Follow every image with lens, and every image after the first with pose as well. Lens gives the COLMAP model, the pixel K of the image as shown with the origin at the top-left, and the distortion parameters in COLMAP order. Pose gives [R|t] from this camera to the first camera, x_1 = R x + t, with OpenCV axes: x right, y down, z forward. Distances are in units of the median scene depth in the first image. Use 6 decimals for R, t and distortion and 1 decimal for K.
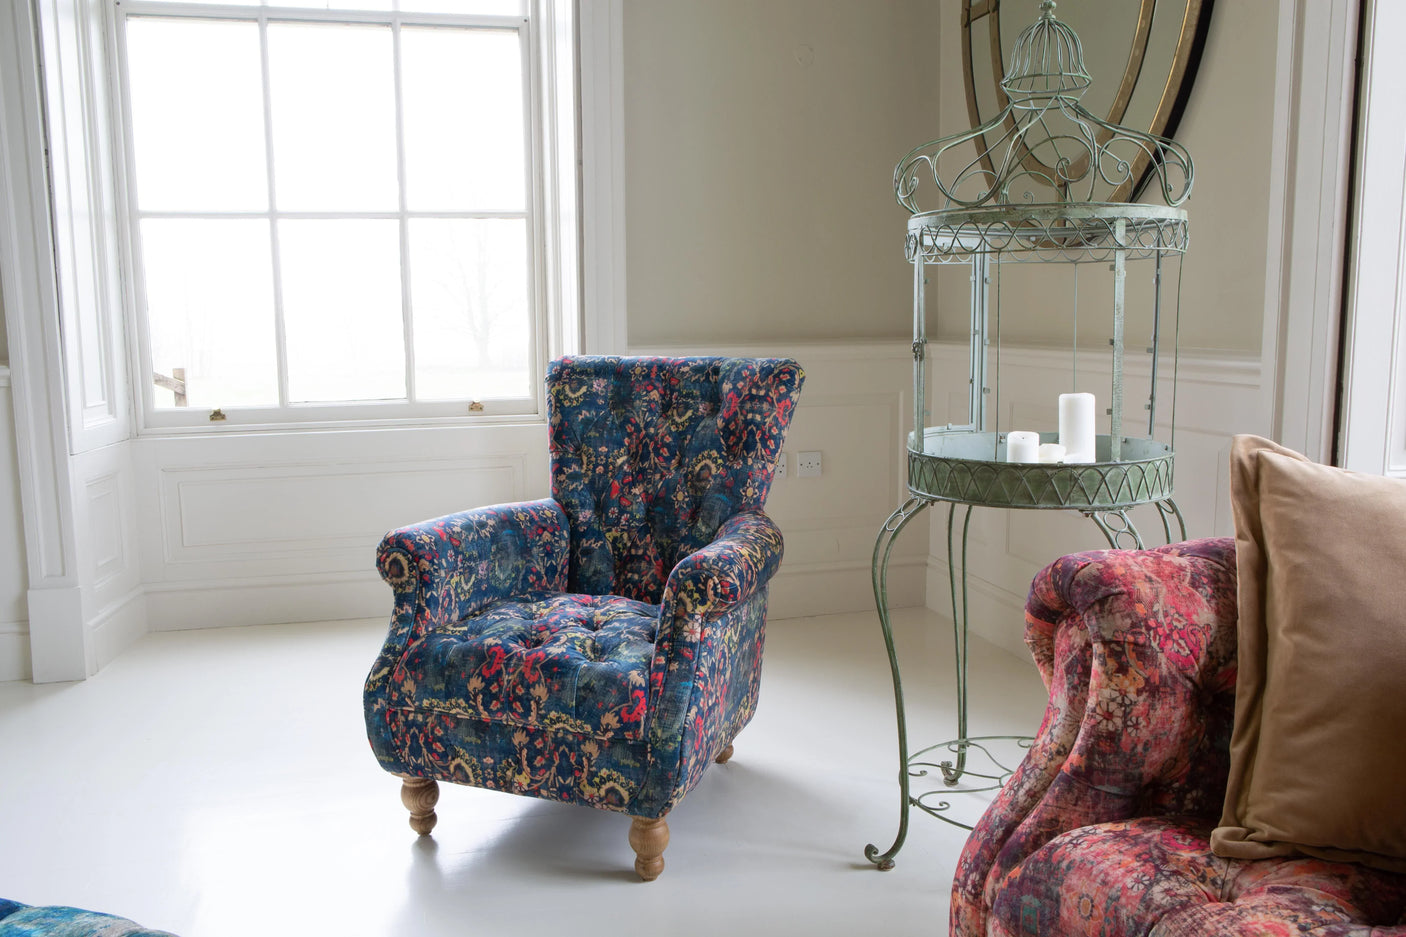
lens RADIAL K [[1138.0, 0, 706.8], [0, 1138.0, 465.9], [0, 0, 1]] dist [-0.095295, 0.105270]
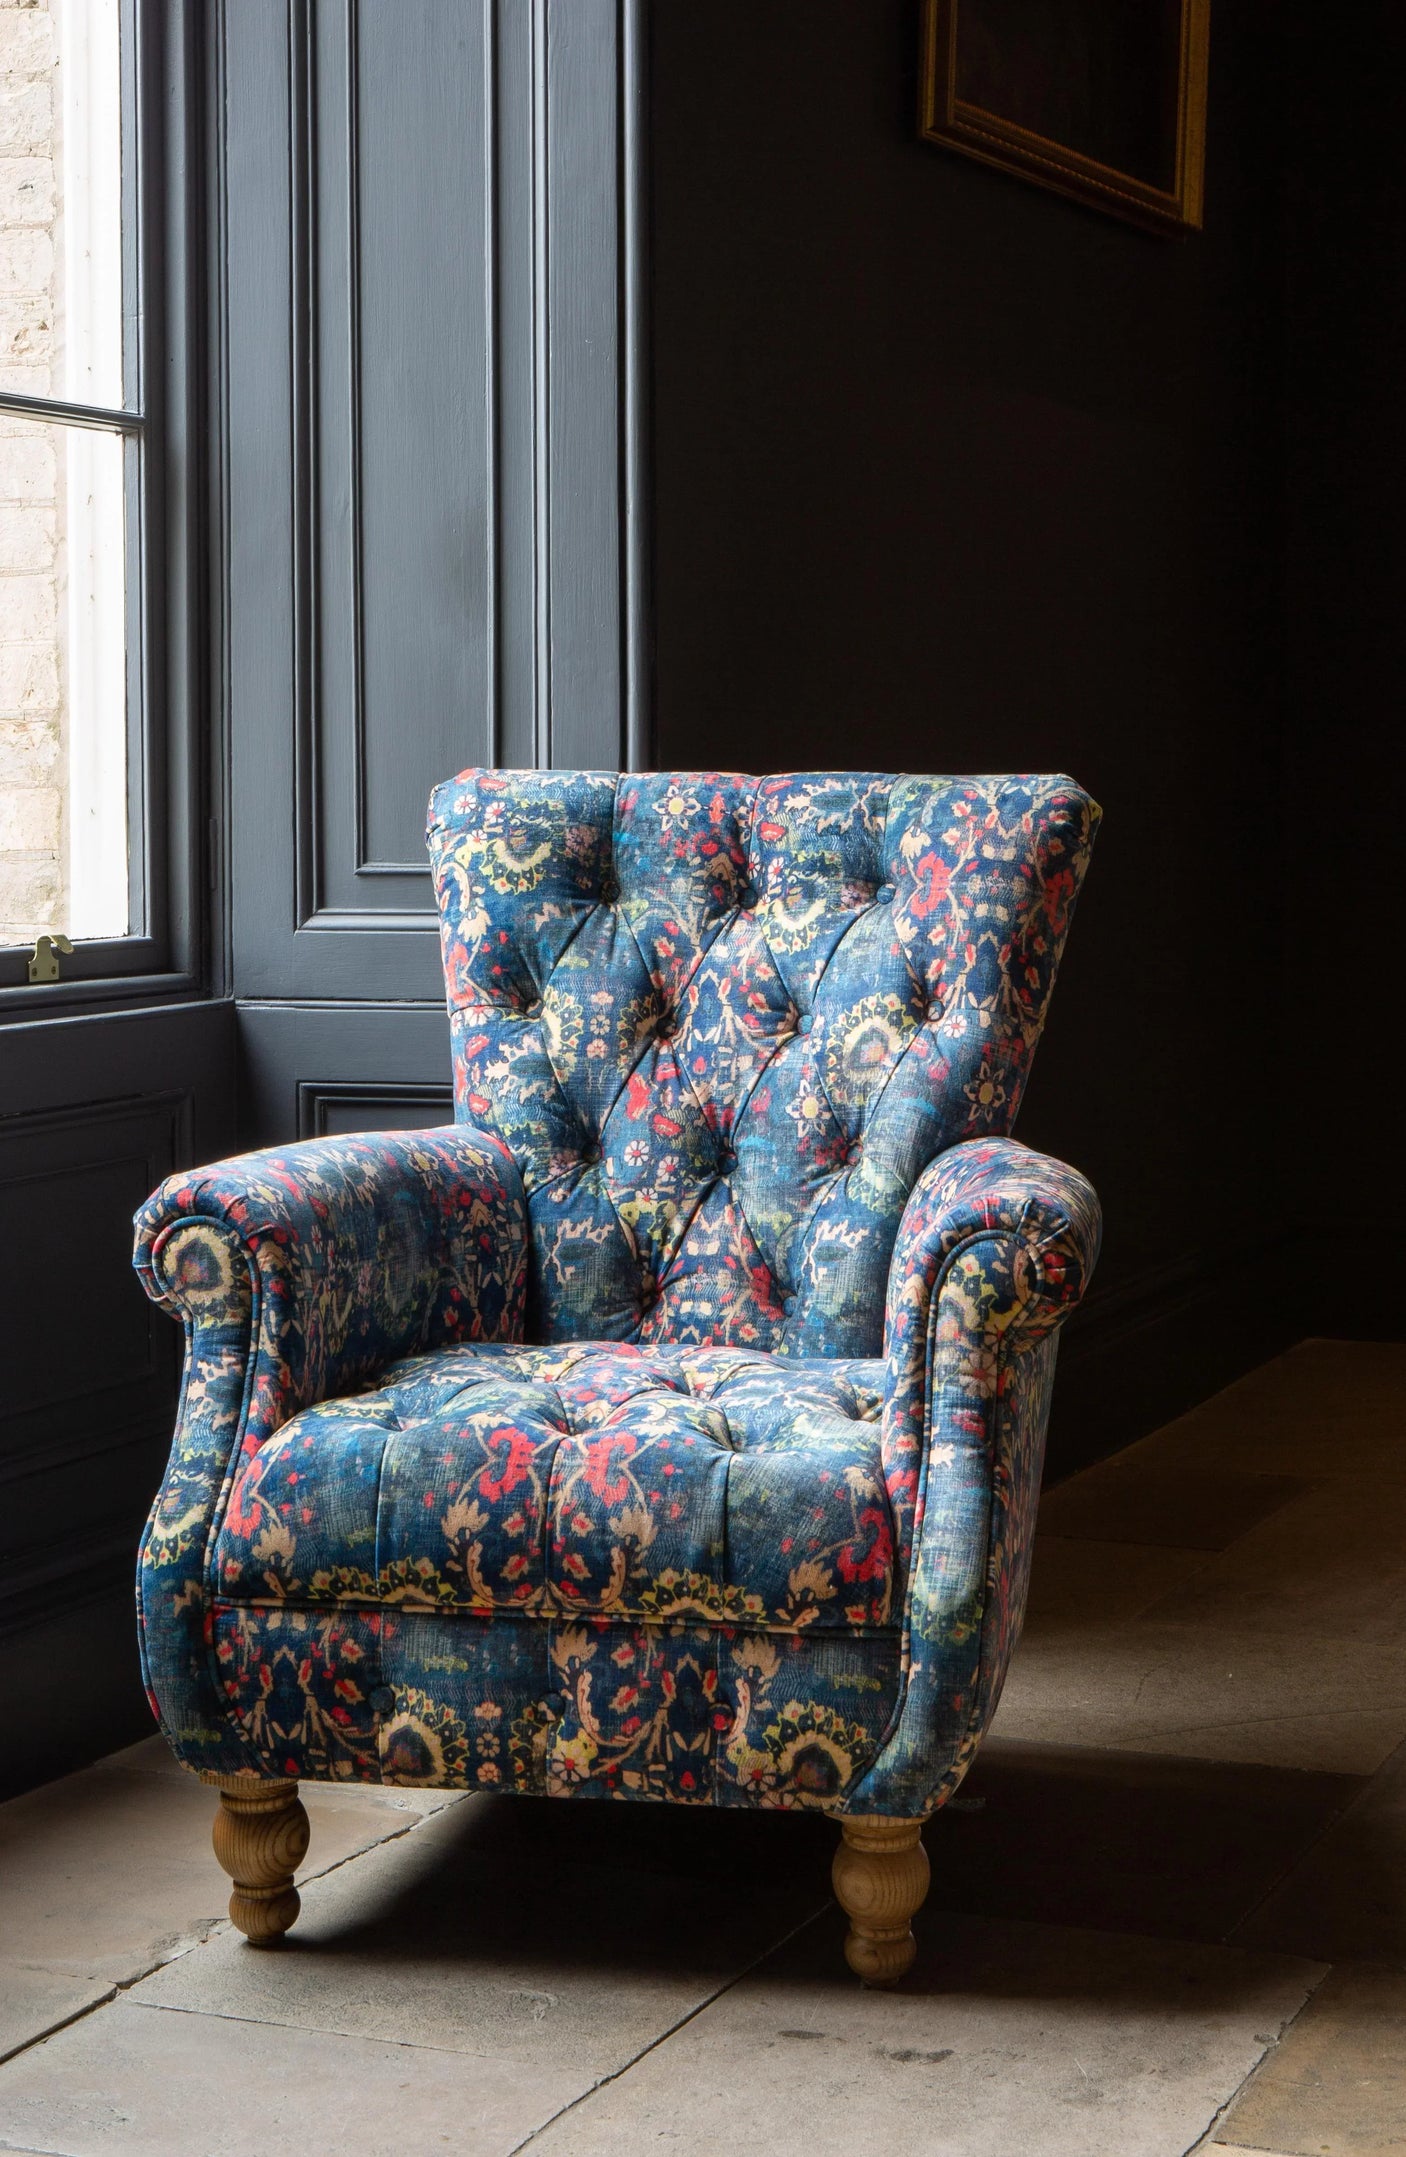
lens RADIAL K [[3697.9, 0, 819.9], [0, 3697.9, 867.1], [0, 0, 1]] dist [0.029526, -0.077004]
pose [[0.984602, 0.002576, 0.174795, -0.308706], [0.015427, 0.994710, -0.101559, 0.092583], [-0.174132, 0.102692, 0.979353, -0.377249]]
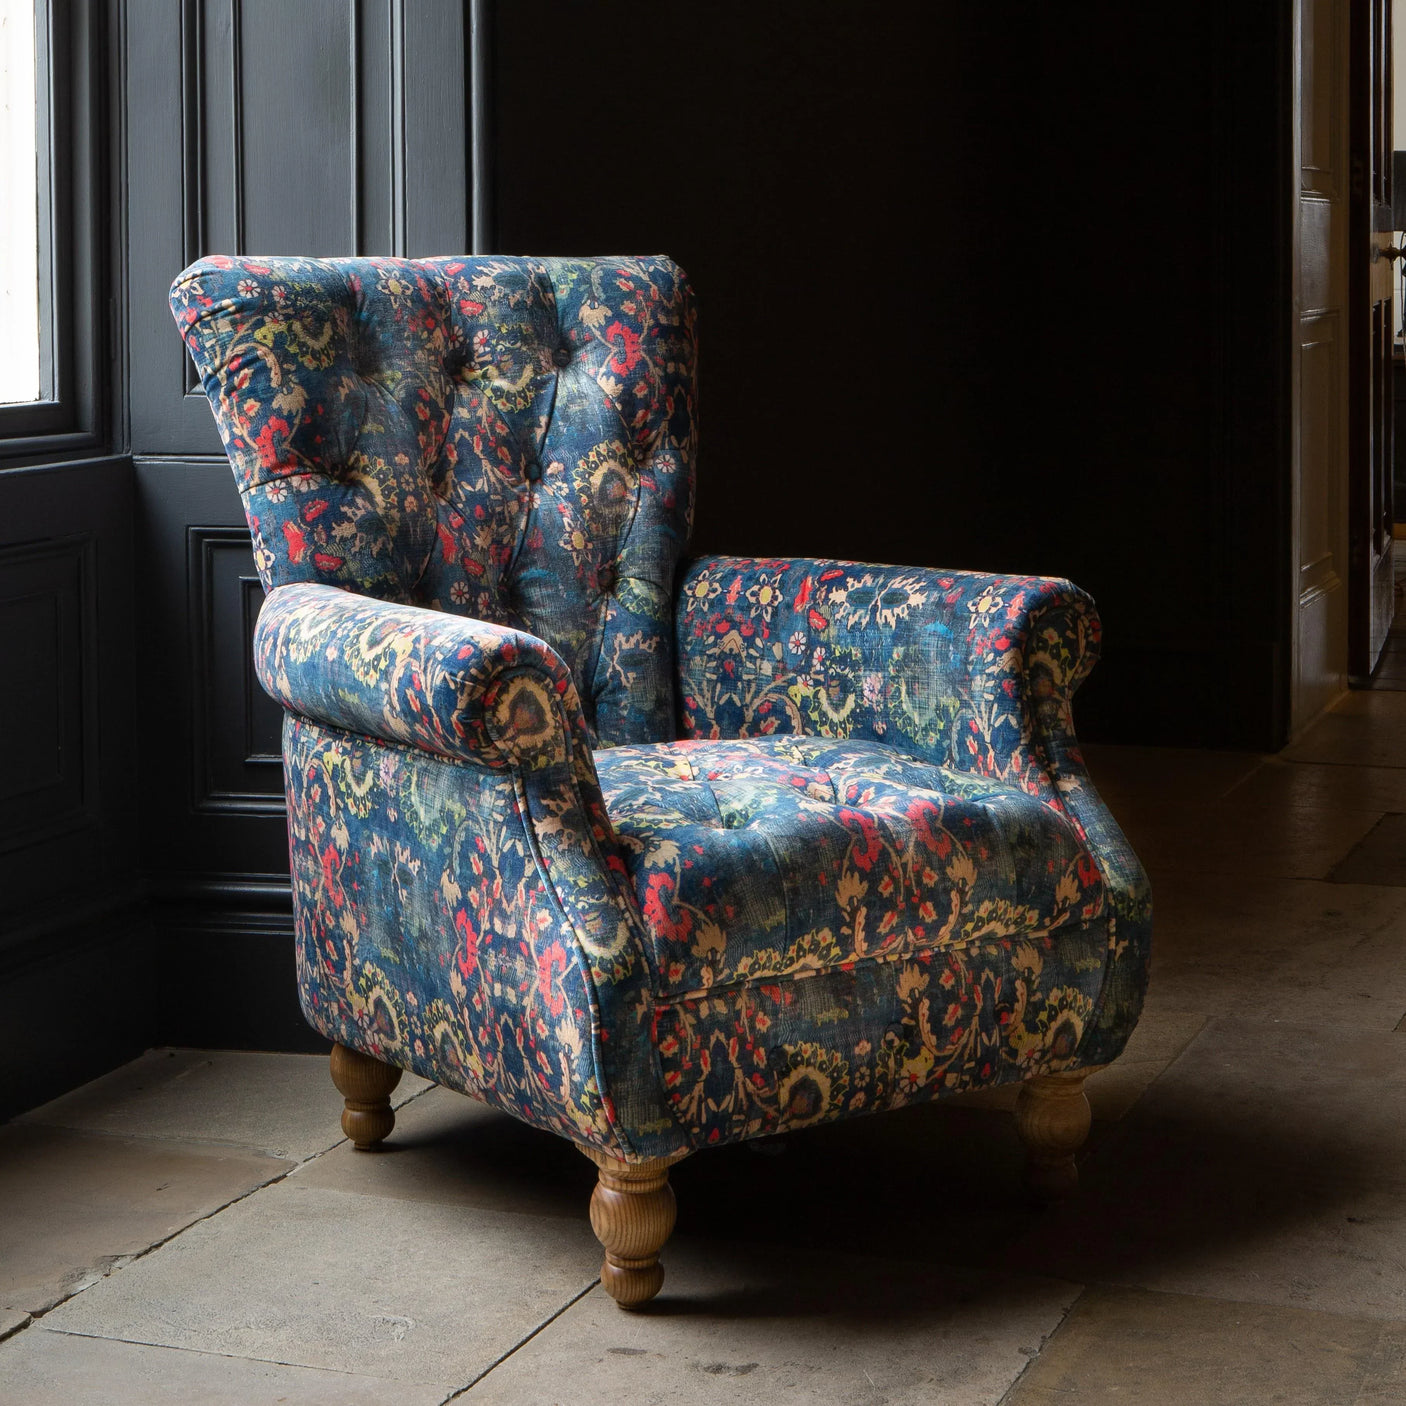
lens RADIAL K [[3134.1, 0, 701.1], [0, 3134.1, 308.4], [0, 0, 1]] dist [-0.023544, 0.144700]
pose [[0.540247, -0.016569, 0.841343, -1.356327], [0.113127, 0.992160, -0.053102, 0.006868], [-0.833868, 0.123867, 0.537886, 0.285126]]
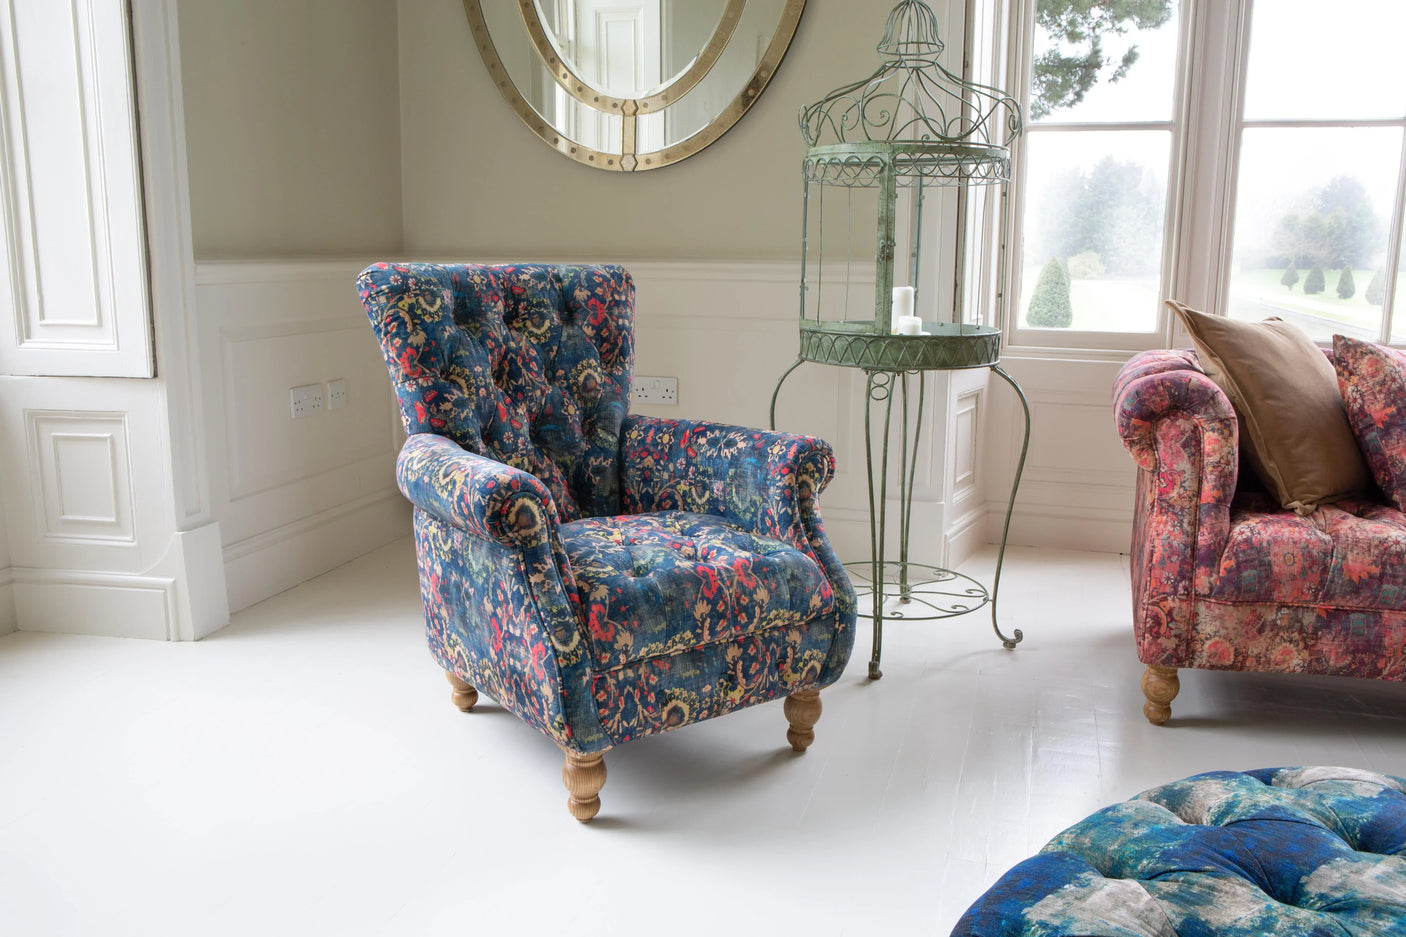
lens RADIAL K [[1159.6, 0, 708.8], [0, 1159.6, 464.8], [0, 0, 1]] dist [-0.100157, 0.118426]
pose [[0.512648, -0.140188, 0.847077, -0.966577], [0.099182, 0.989645, 0.103758, -0.020603], [-0.852851, 0.030823, 0.521244, 0.490371]]
